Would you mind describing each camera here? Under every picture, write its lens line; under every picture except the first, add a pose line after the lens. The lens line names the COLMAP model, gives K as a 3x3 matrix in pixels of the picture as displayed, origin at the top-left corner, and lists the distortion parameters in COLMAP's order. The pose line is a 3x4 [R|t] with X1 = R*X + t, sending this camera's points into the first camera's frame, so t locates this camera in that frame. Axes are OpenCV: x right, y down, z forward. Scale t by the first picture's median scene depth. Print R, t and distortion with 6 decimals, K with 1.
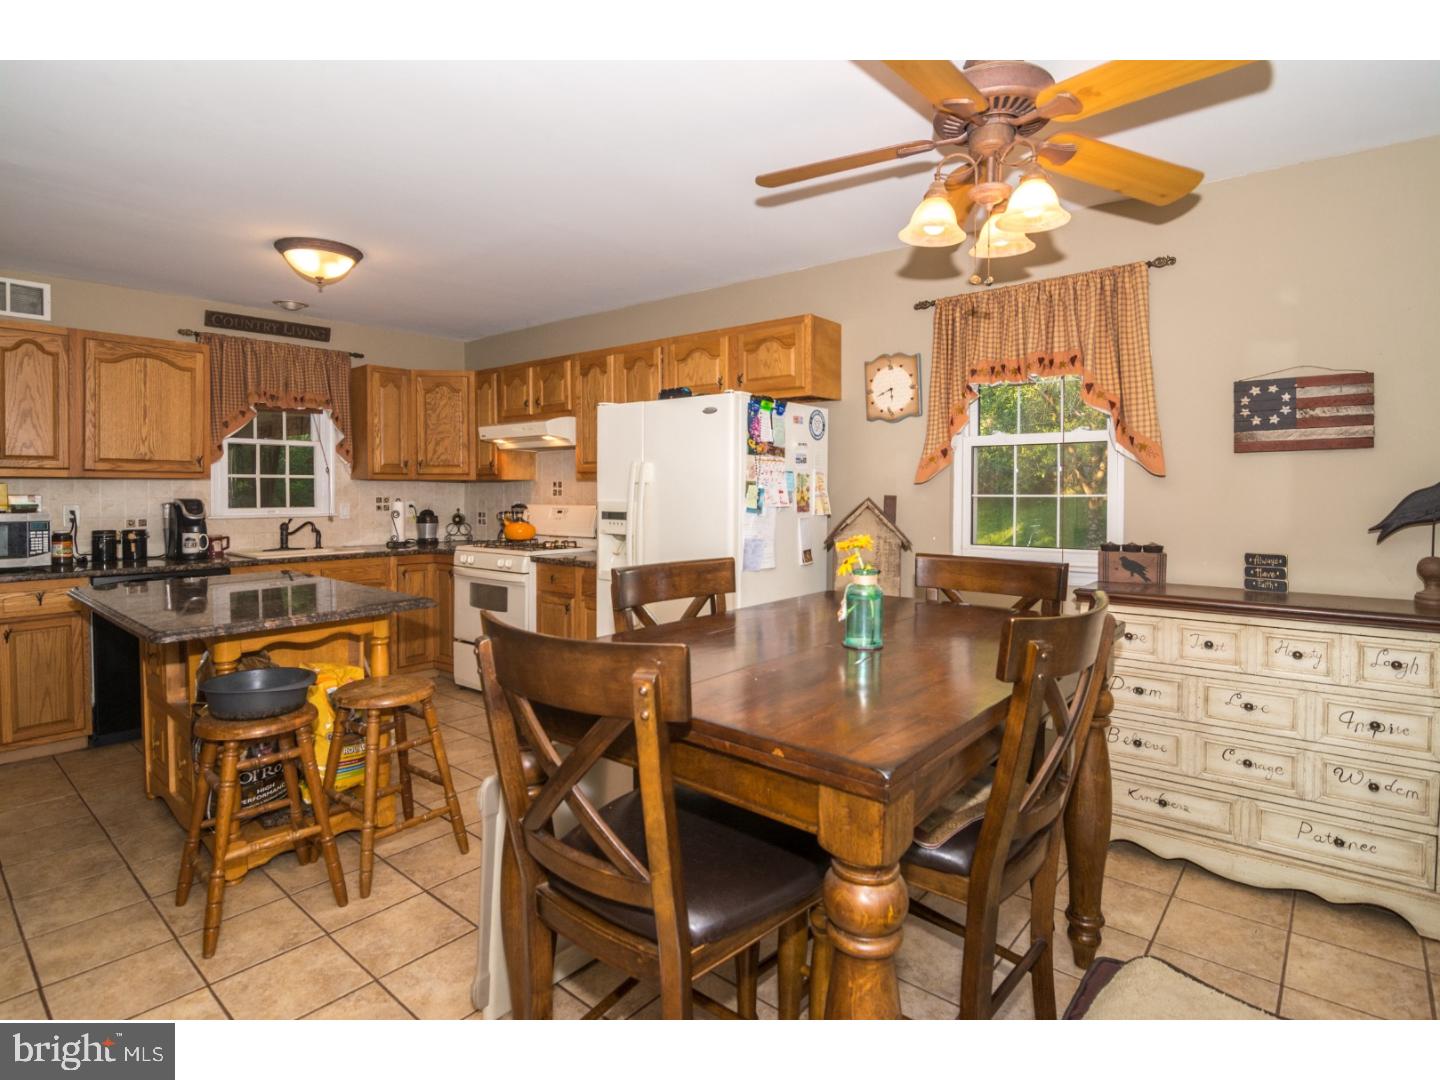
lens RADIAL K [[753.0, 0, 704.4], [0, 753.0, 507.5], [0, 0, 1]] dist [-0.036425, -0.000902]
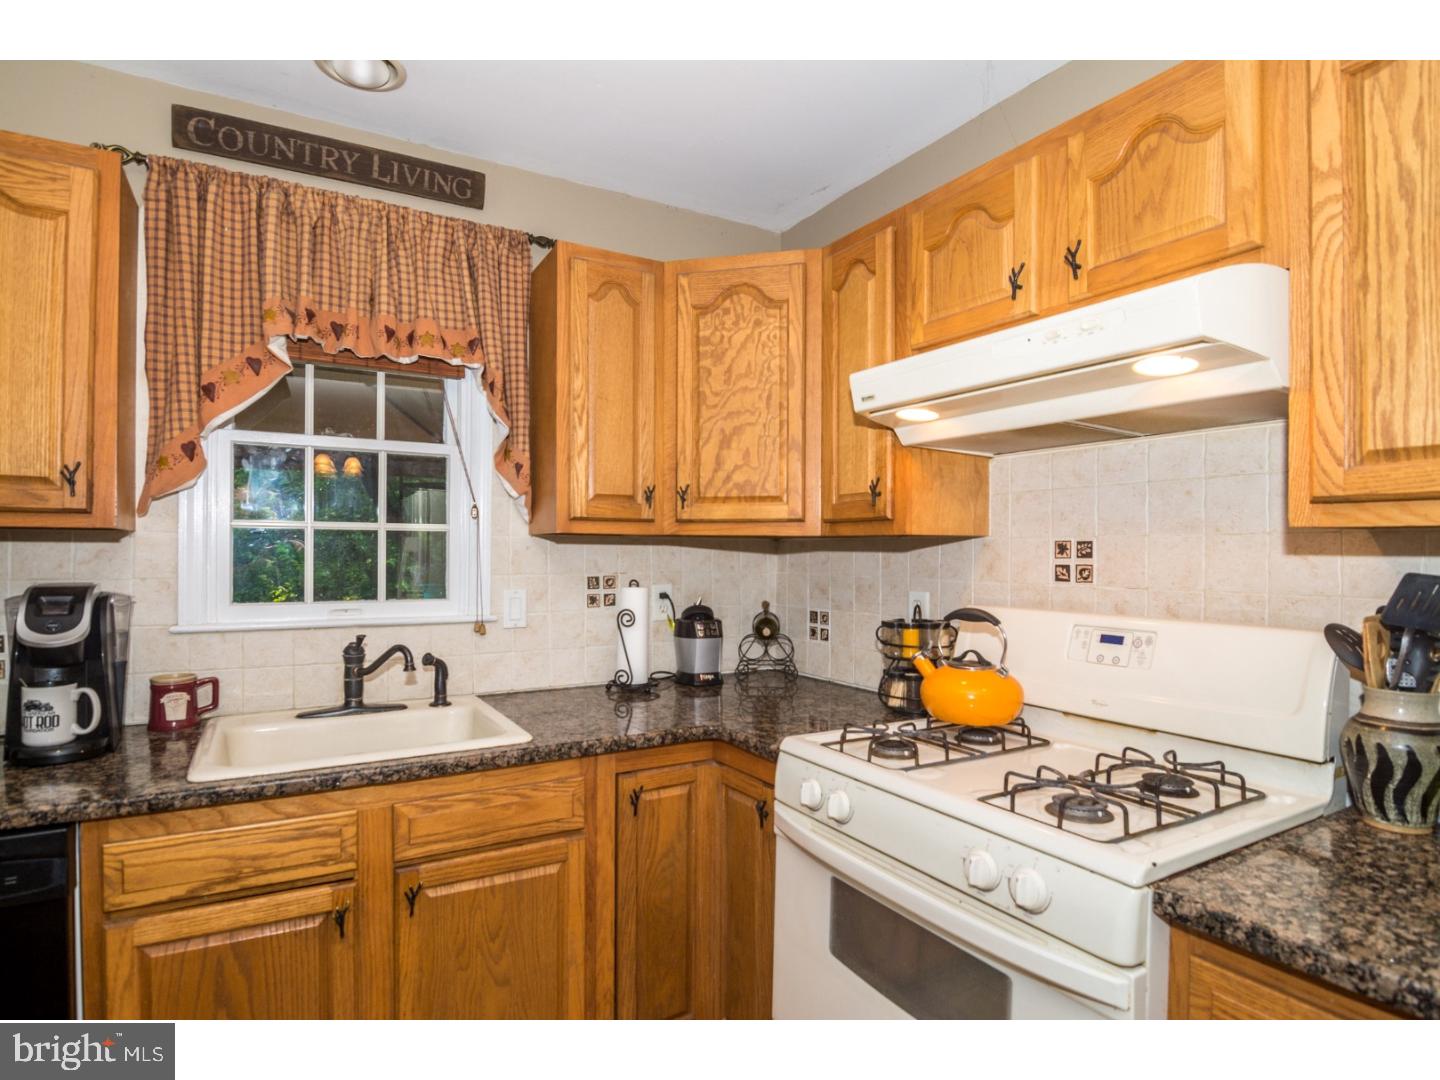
lens RADIAL K [[781.0, 0, 692.9], [0, 781.0, 544.1], [0, 0, 1]] dist [0.007965, -0.006192]
pose [[0.936591, 0.002393, -0.350415, -0.238897], [-0.013305, 0.999499, -0.028735, -0.021182], [0.350171, 0.031575, 0.936154, 0.639958]]
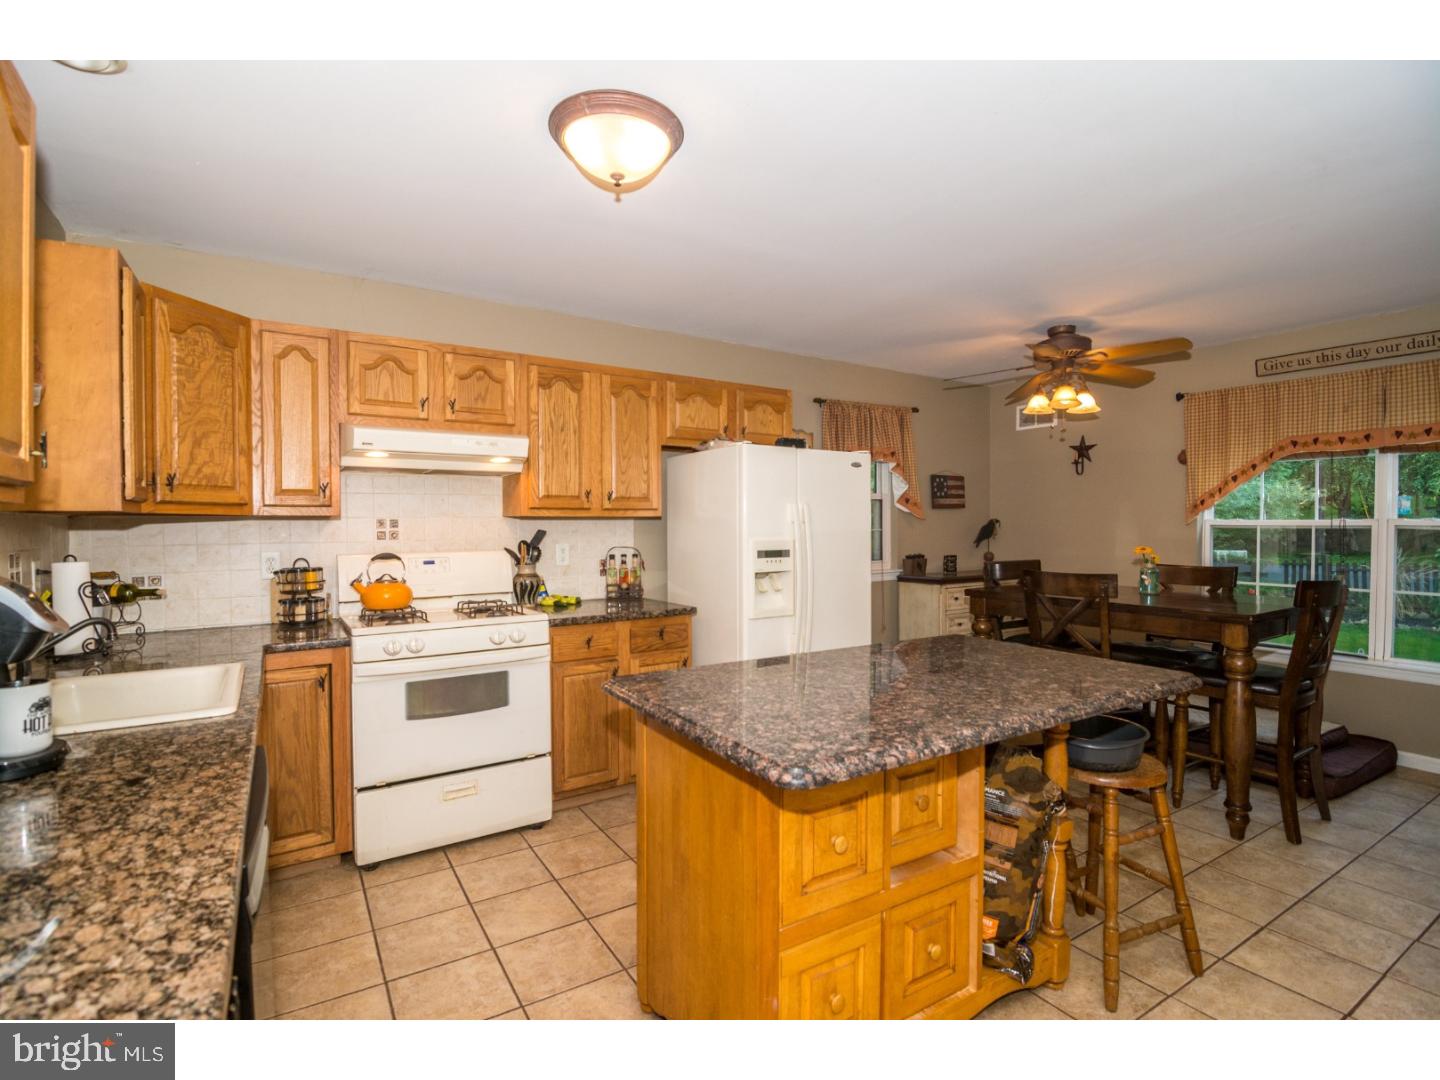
lens RADIAL K [[686.4, 0, 716.9], [0, 686.4, 542.1], [0, 0, 1]] dist [-0.020014, 0.000943]
pose [[0.293298, -0.025193, 0.955689, -0.721602], [0.029043, 0.999426, 0.017432, -0.016248], [-0.955580, 0.022643, 0.293861, 0.550676]]
